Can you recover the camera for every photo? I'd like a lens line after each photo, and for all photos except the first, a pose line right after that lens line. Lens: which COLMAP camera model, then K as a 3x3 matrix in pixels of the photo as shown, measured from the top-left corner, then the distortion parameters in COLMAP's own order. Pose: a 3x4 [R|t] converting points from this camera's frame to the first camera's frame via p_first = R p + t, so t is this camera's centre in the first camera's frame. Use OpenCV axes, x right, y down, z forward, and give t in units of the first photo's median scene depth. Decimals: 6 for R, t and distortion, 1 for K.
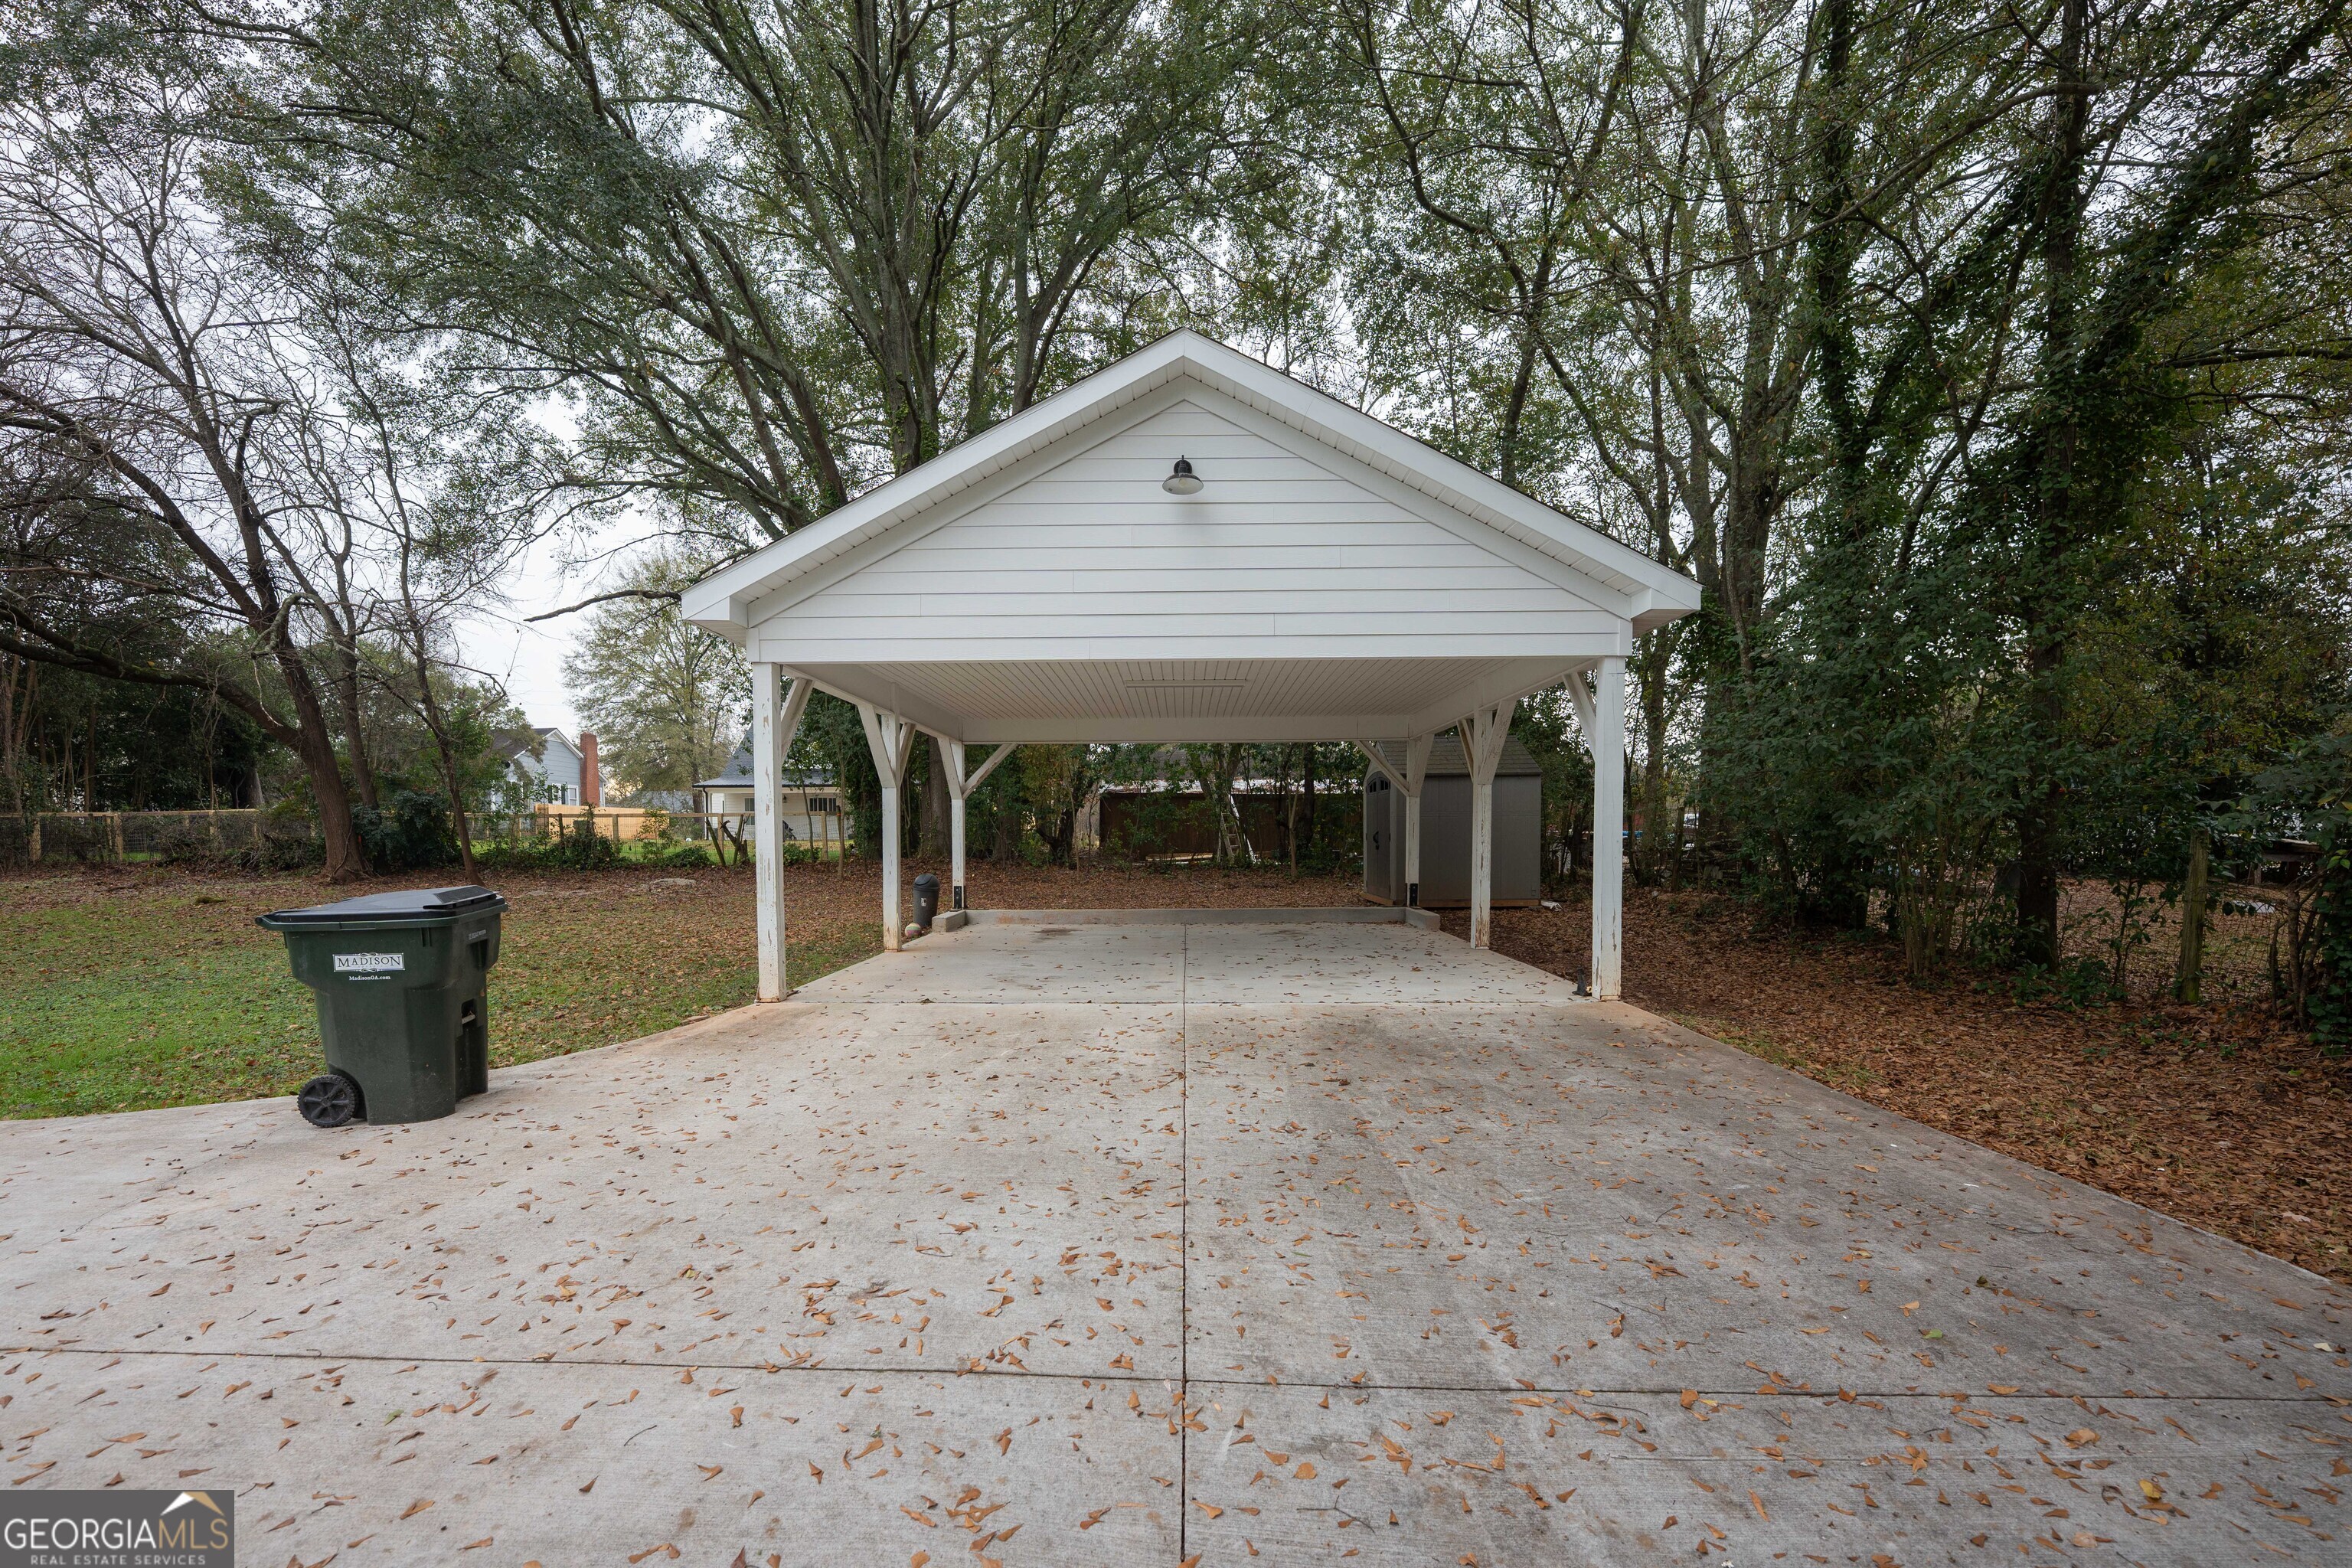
lens RADIAL K [[980.1, 0, 1178.2], [0, 980.1, 797.3], [0, 0, 1]] dist [-0.009228, 0.000507]
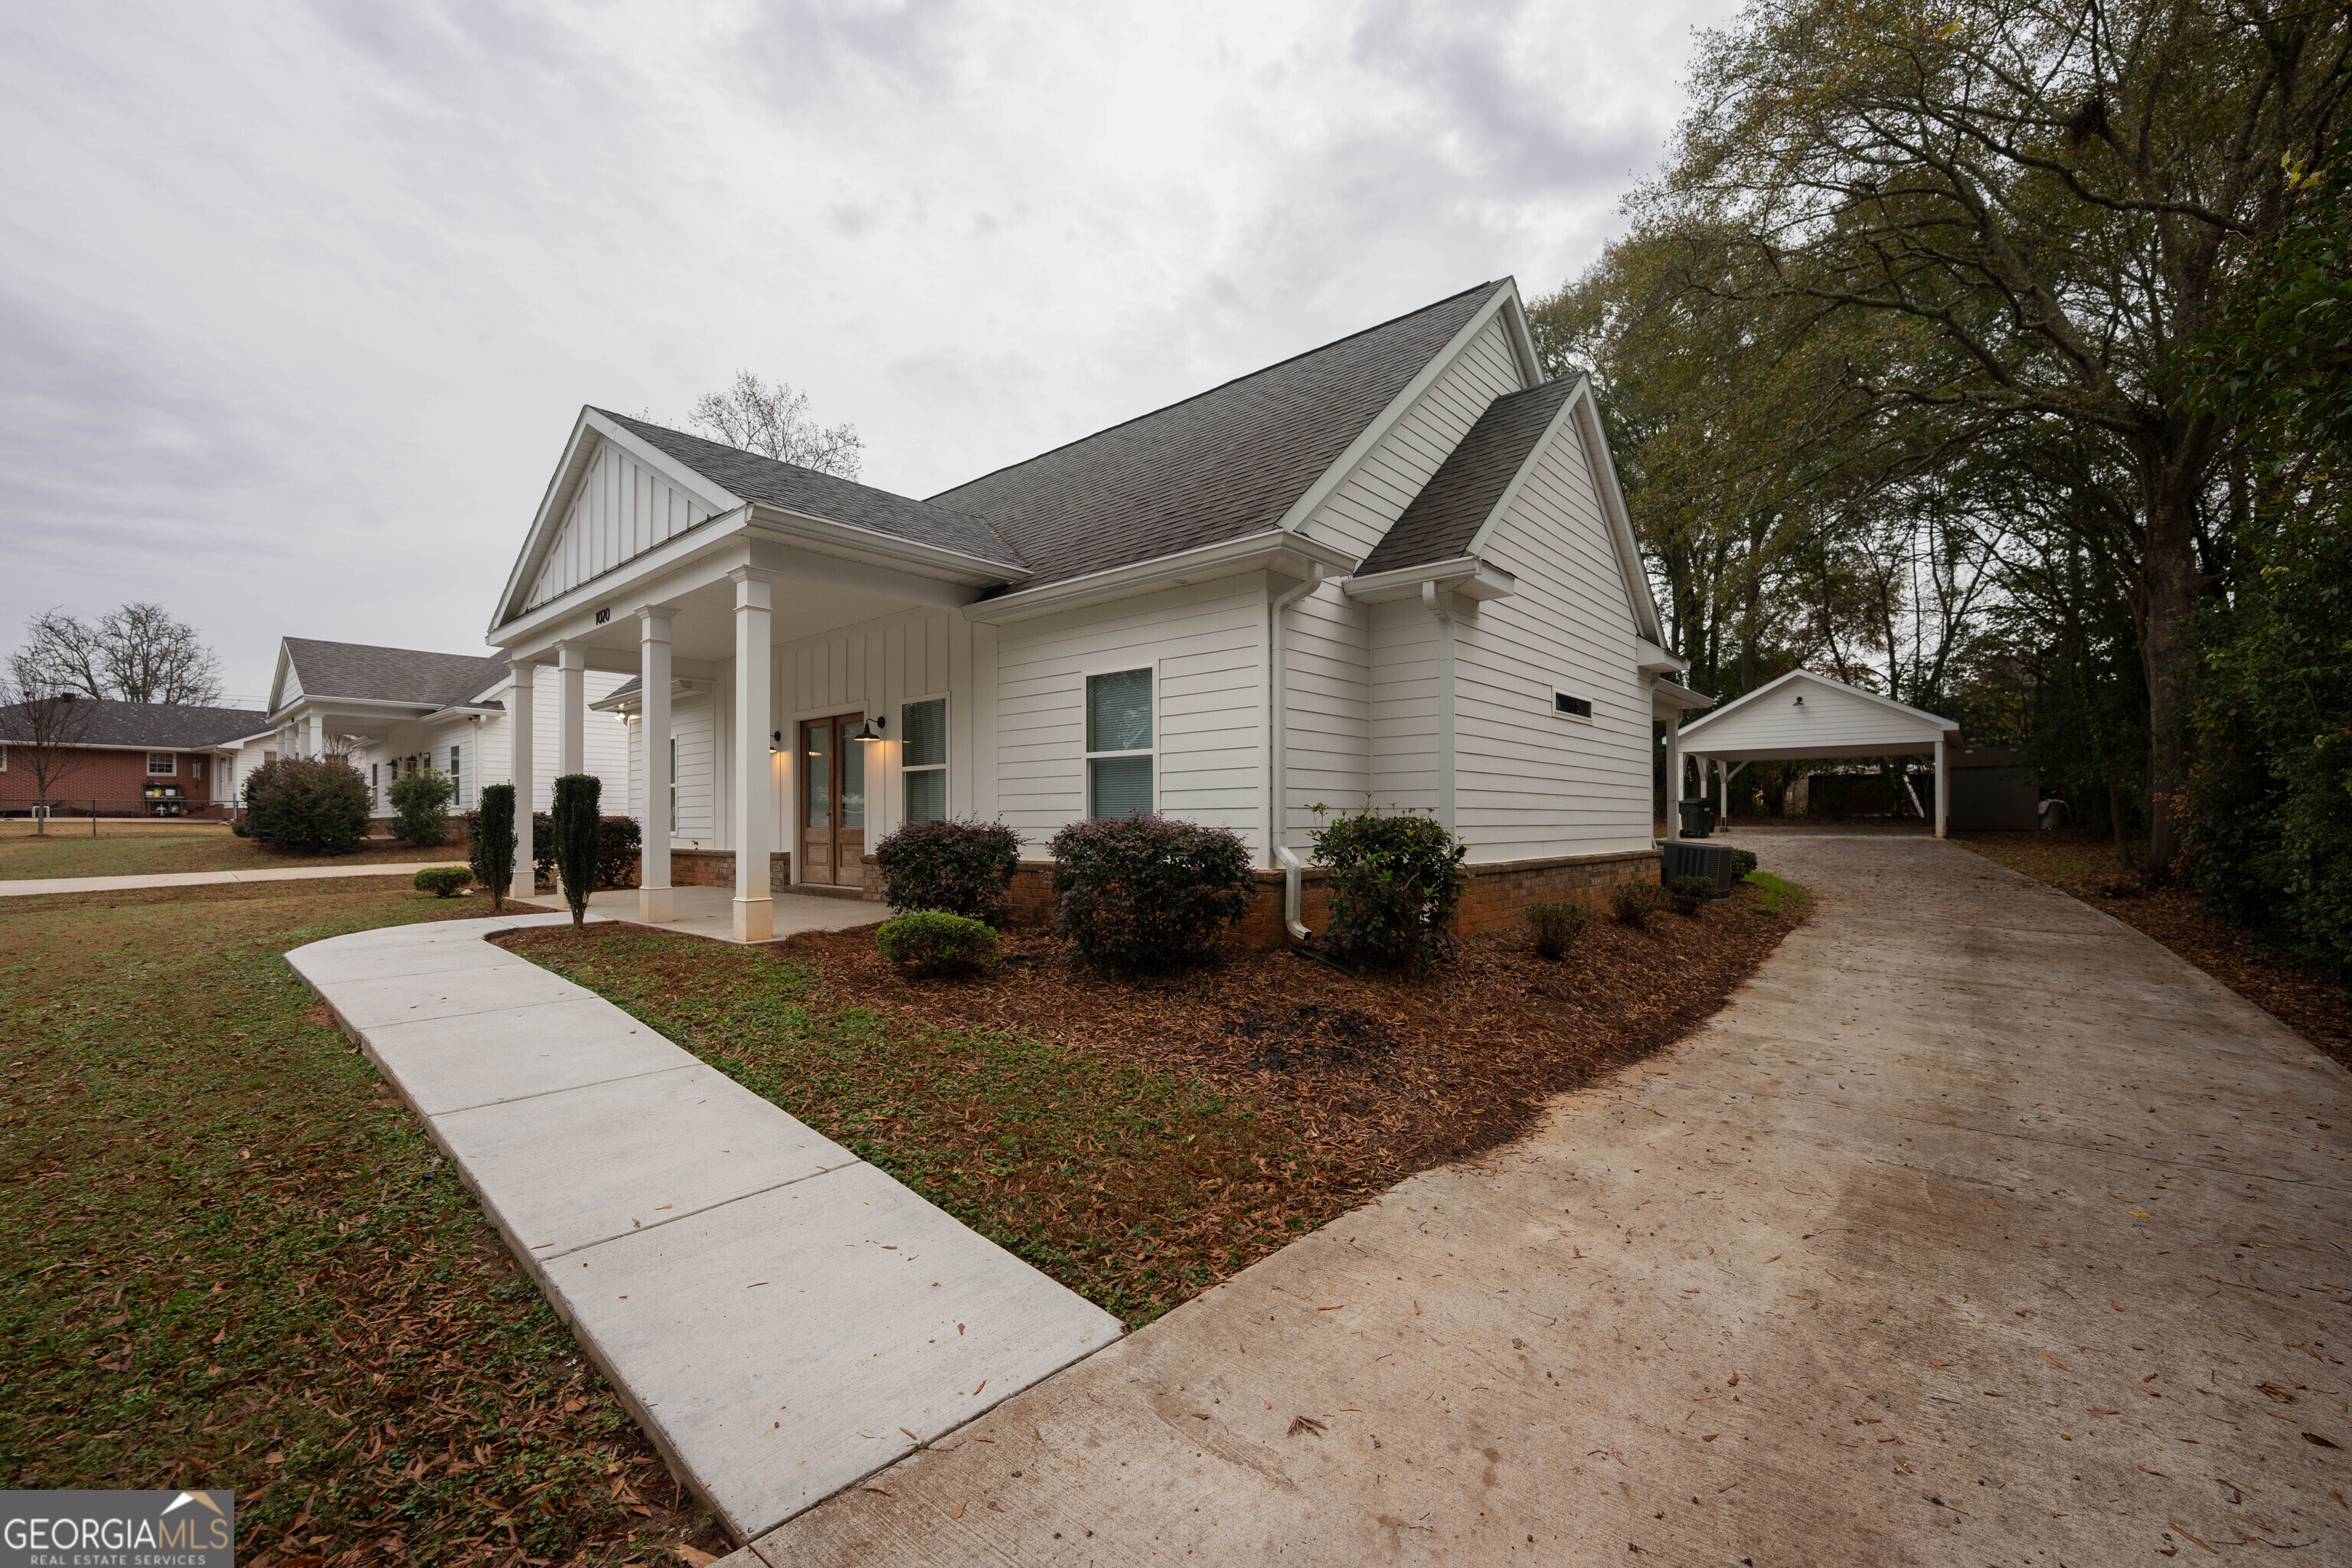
lens RADIAL K [[980.1, 0, 1173.4], [0, 980.1, 794.7], [0, 0, 1]] dist [-0.009228, 0.000507]
pose [[0.770530, -0.010920, -0.637310, 0.294384], [0.024770, 0.999611, 0.012820, -0.033112], [0.636922, -0.025664, 0.770501, -1.901838]]
